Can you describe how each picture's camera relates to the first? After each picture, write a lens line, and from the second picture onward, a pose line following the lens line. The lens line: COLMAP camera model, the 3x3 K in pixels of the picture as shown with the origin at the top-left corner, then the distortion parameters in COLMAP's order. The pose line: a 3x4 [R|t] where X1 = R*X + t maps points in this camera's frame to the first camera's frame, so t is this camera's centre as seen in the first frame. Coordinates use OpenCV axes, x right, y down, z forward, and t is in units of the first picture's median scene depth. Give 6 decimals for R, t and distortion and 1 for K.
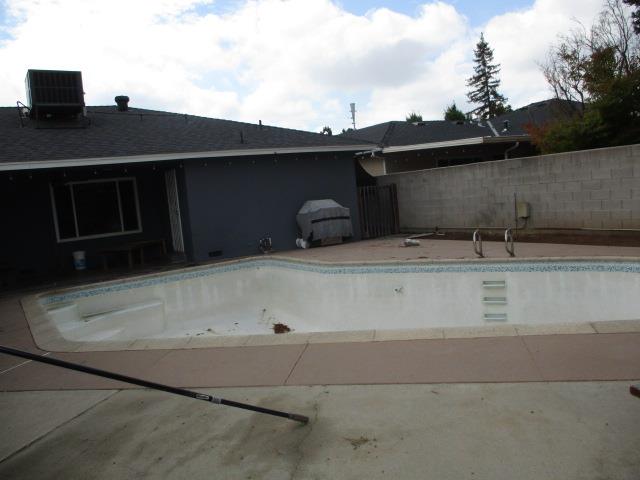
lens RADIAL K [[534.1, 0, 320.1], [0, 534.1, 239.6], [0, 0, 1]] dist [-0.013771, 0.000304]
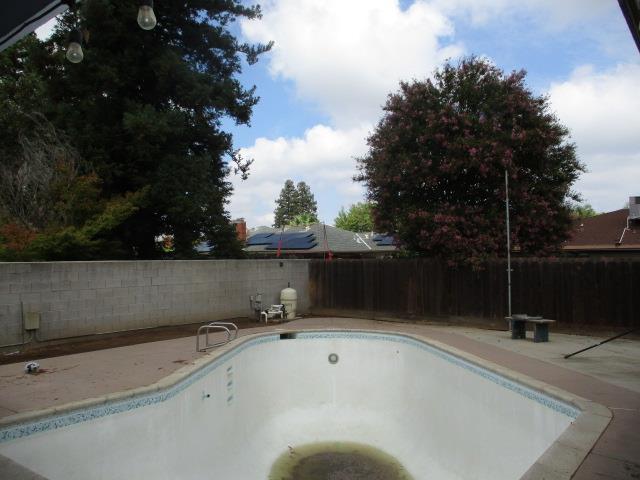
lens RADIAL K [[534.1, 0, 319.5], [0, 534.1, 241.9], [0, 0, 1]] dist [-0.013771, 0.000304]
pose [[-0.322340, 0.127233, 0.938035, -0.633046], [0.131582, 0.987329, -0.088703, -0.046192], [-0.937434, 0.094836, -0.334997, 0.870693]]
